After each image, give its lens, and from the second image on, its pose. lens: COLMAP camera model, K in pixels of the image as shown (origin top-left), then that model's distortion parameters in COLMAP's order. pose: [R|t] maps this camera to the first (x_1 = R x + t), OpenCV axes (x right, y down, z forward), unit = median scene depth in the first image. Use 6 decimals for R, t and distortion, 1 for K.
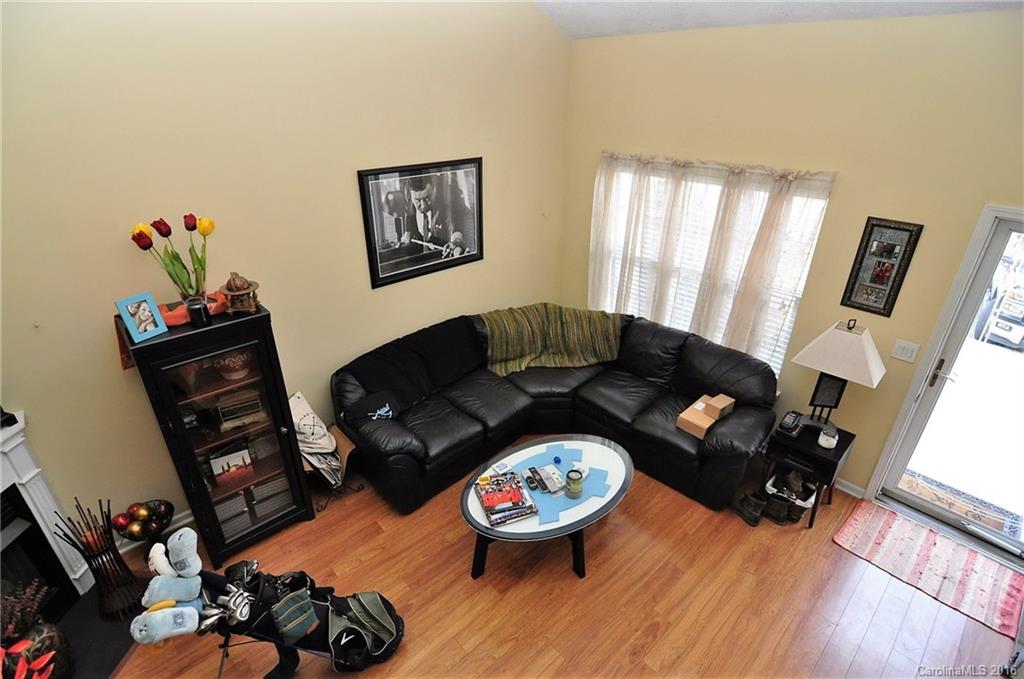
lens RADIAL K [[489.3, 0, 508.8], [0, 489.3, 343.6], [0, 0, 1]] dist [-0.001656, -0.011032]
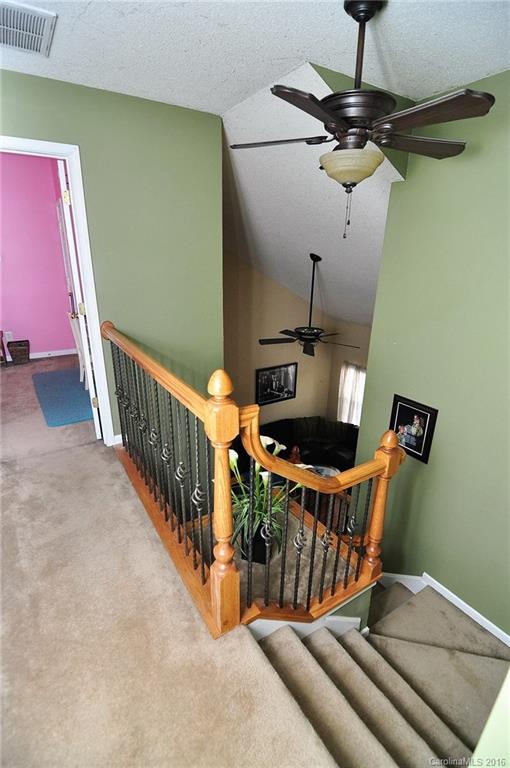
lens RADIAL K [[370.2, 0, 255.0], [0, 370.2, 384.0], [0, 0, 1]] dist [-0.002557, -0.010844]
pose [[0.985193, 0.069878, -0.156562, 0.040923], [-0.089486, 0.988499, -0.121911, 0.014545], [0.146242, 0.134116, 0.980115, -1.029370]]
